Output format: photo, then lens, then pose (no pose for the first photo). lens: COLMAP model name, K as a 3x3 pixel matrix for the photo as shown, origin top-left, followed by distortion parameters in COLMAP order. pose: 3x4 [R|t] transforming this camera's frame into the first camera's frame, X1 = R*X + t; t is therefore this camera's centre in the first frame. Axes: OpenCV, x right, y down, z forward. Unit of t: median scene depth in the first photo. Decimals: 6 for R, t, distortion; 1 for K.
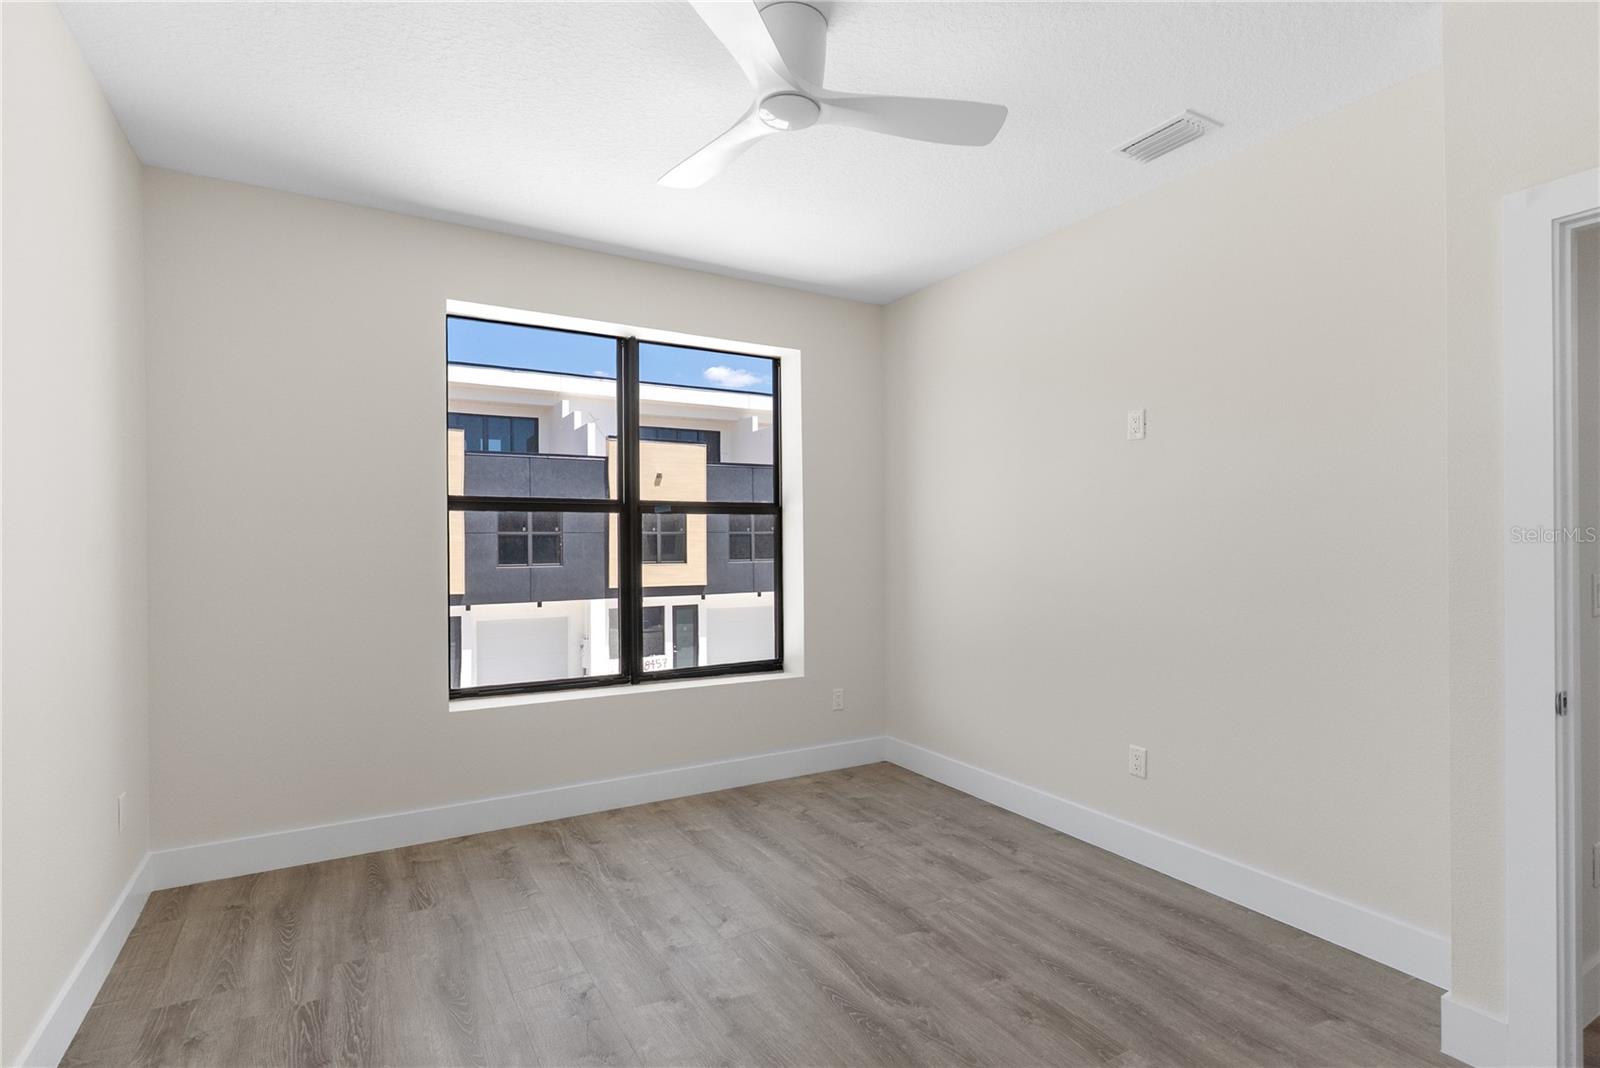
lens RADIAL K [[723.6, 0, 784.2], [0, 723.6, 538.9], [0, 0, 1]] dist [-0.001725, -0.000277]
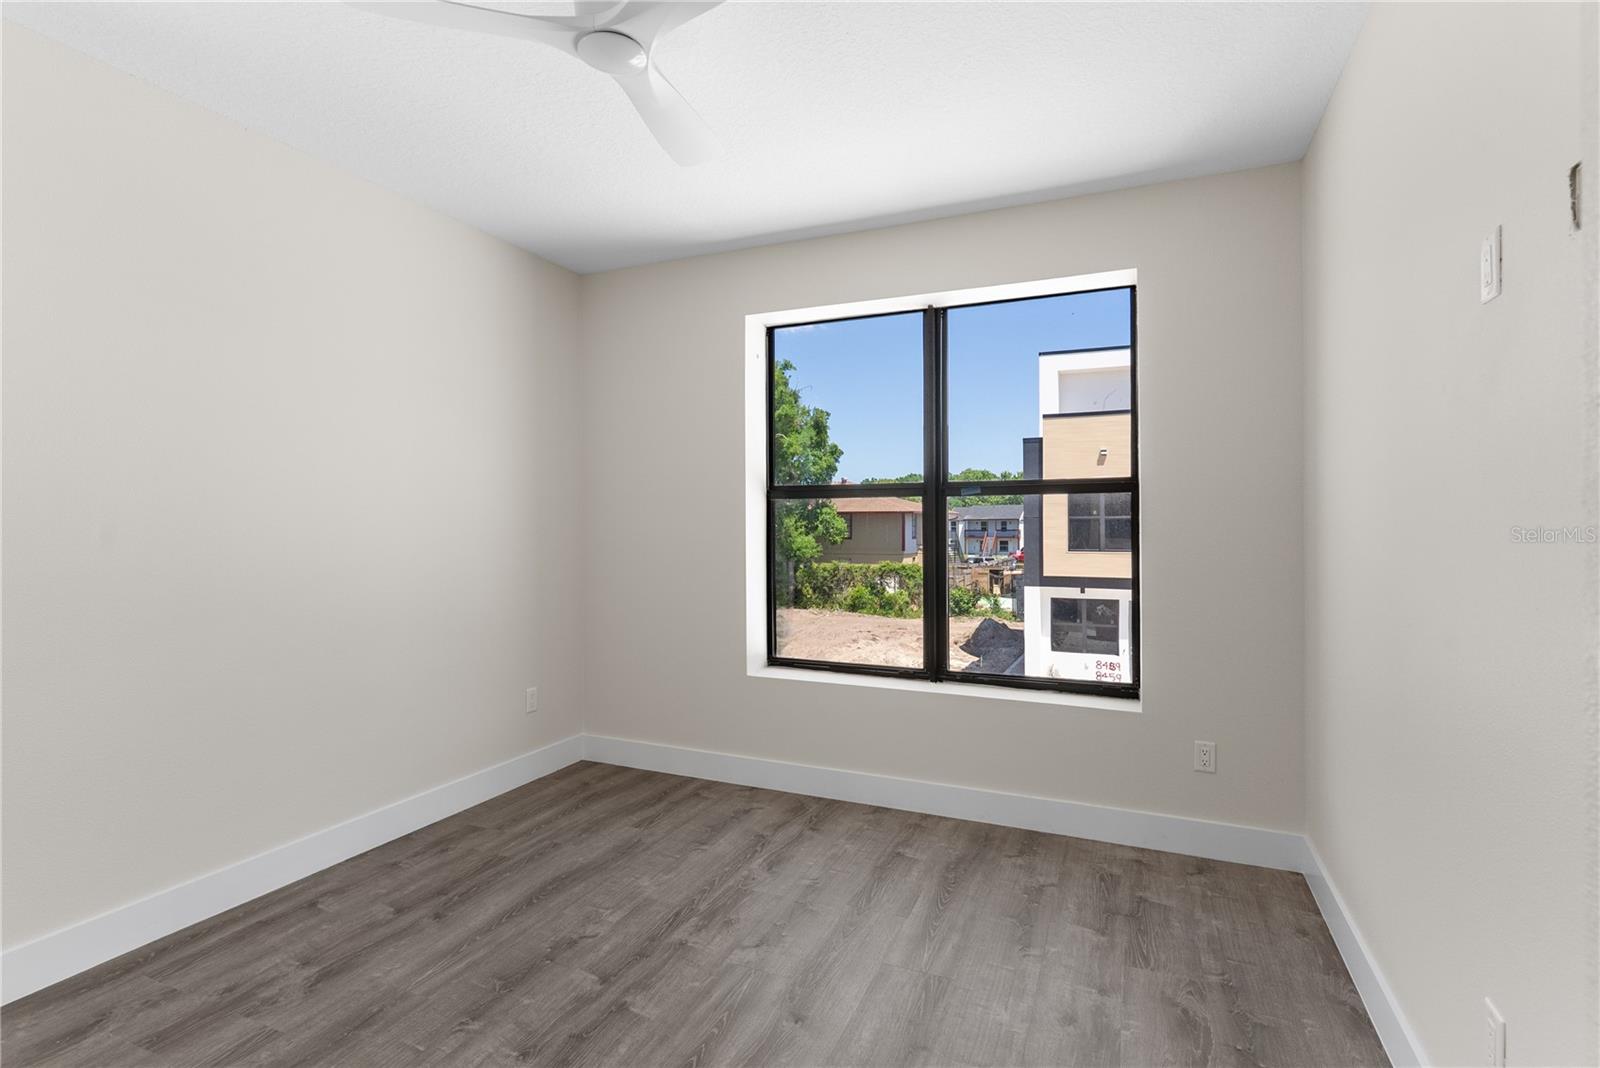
lens RADIAL K [[723.2, 0, 801.8], [0, 723.2, 522.2], [0, 0, 1]] dist [-0.002675, -0.000333]
pose [[0.626069, 0.000192, -0.779767, 0.484781], [0.001845, 0.999997, 0.001728, -0.005737], [0.779765, -0.002521, 0.626067, 0.347486]]
